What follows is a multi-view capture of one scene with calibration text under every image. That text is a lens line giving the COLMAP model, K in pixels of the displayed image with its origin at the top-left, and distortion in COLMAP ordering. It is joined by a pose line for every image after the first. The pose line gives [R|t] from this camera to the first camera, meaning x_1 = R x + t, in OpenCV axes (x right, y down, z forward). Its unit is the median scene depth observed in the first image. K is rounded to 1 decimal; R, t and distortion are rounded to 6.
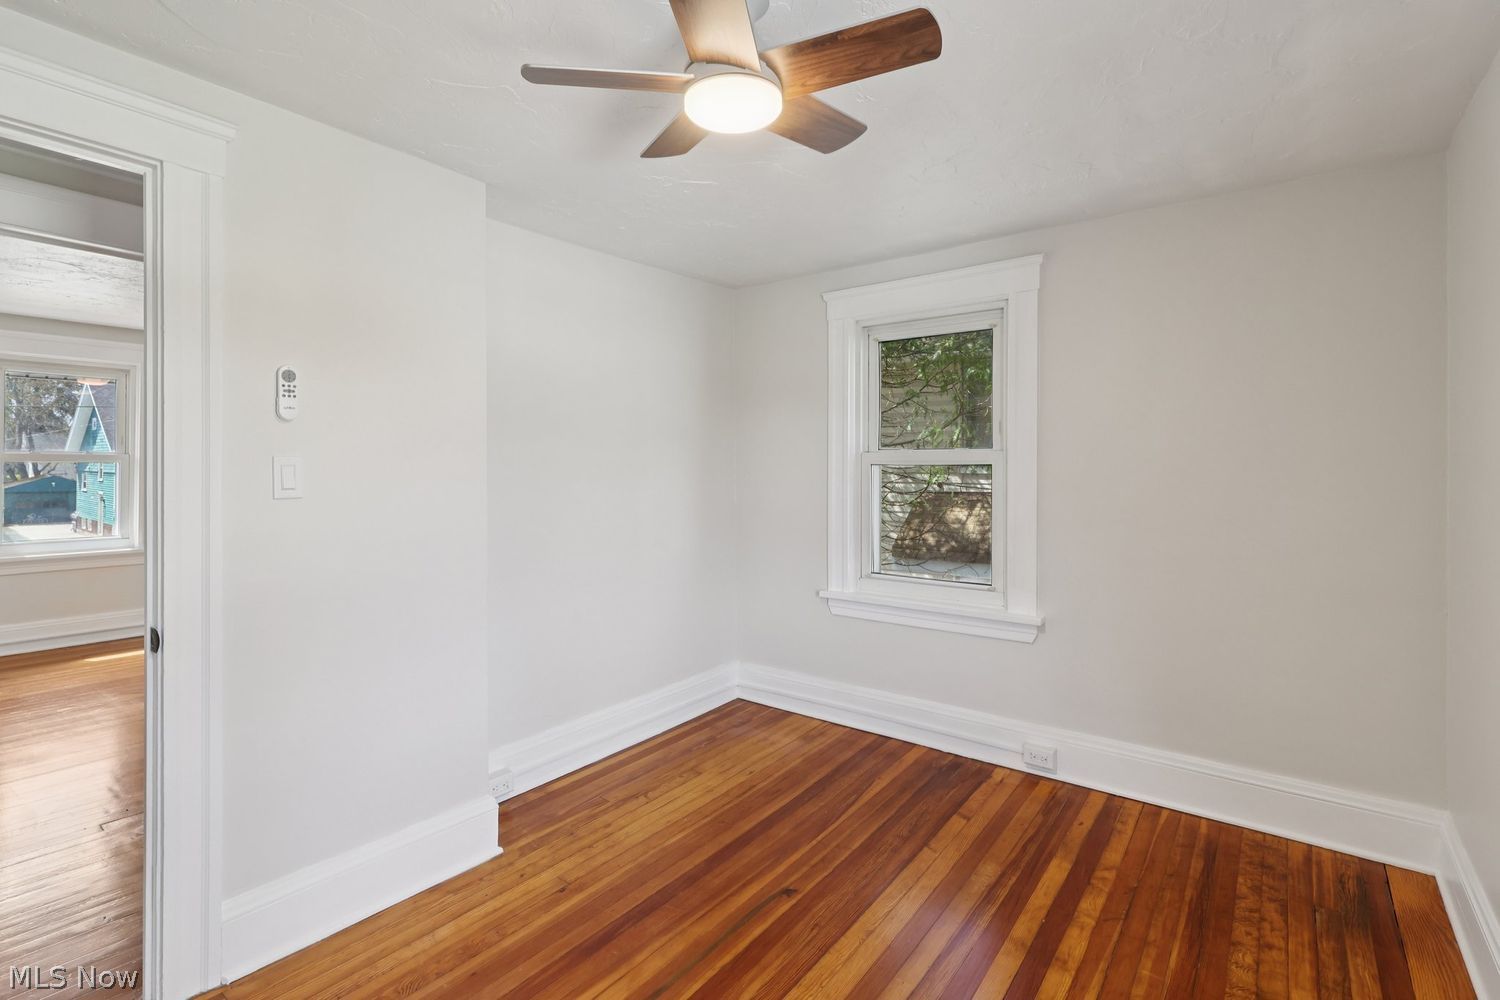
lens RADIAL K [[660.8, 0, 789.3], [0, 660.8, 467.5], [0, 0, 1]] dist [-0.003608, -0.000122]
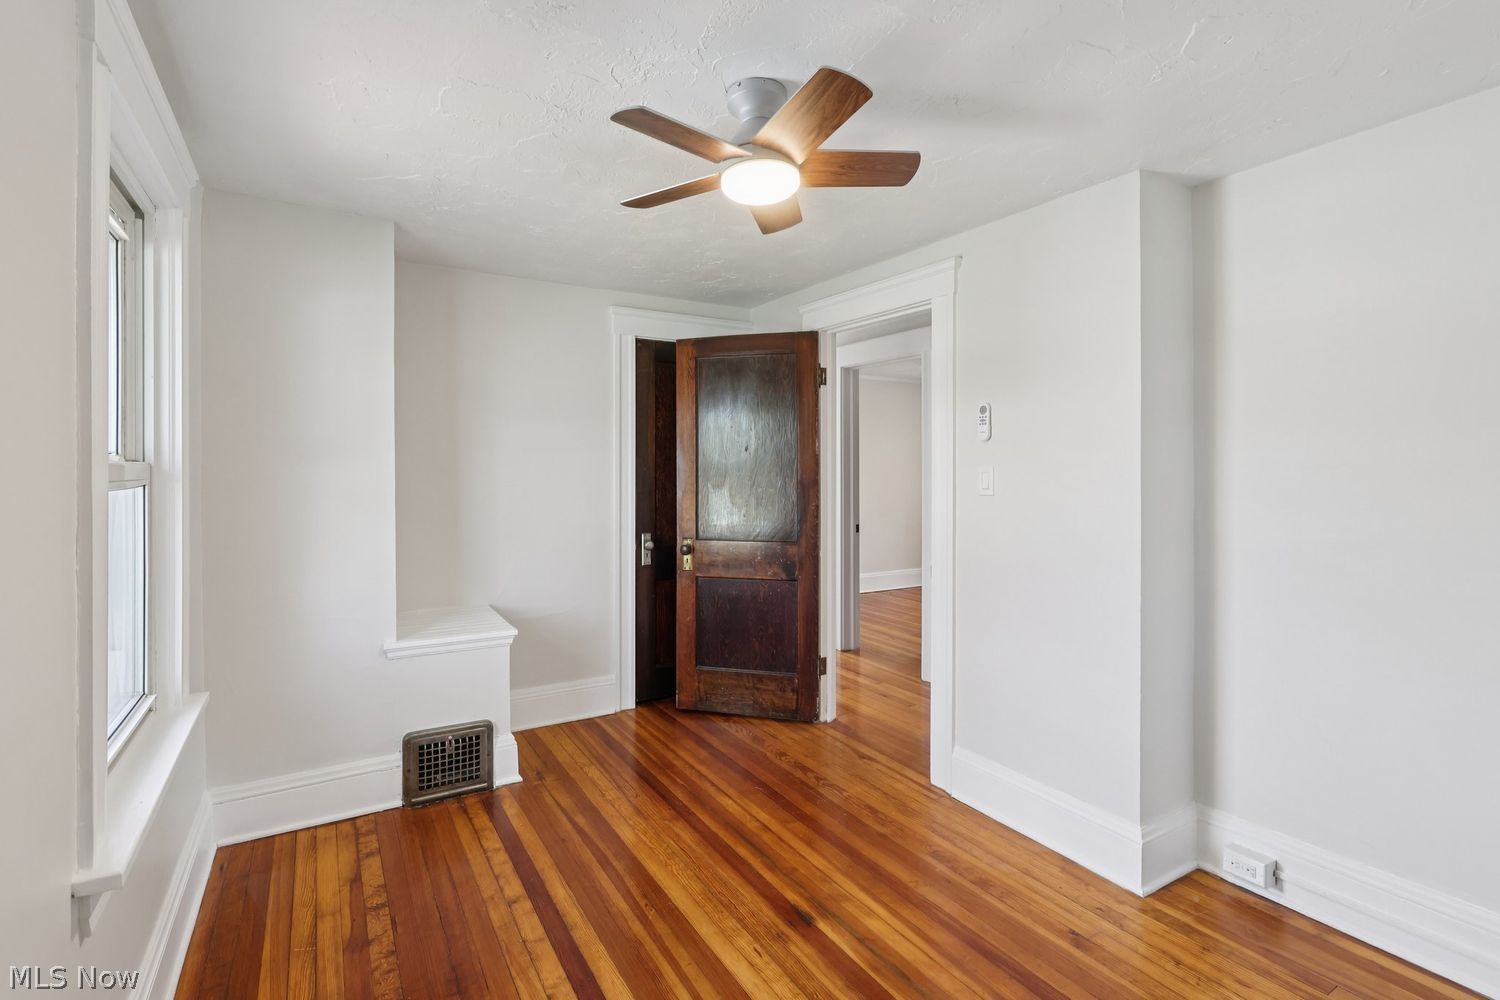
lens RADIAL K [[698.3, 0, 748.6], [0, 698.3, 475.5], [0, 0, 1]] dist [-0.002652, 0.001257]
pose [[-0.375214, -0.000774, -0.926938, 0.742966], [-0.002633, 0.999997, 0.000231, 0.003991], [0.926935, 0.002528, -0.375215, 0.961201]]
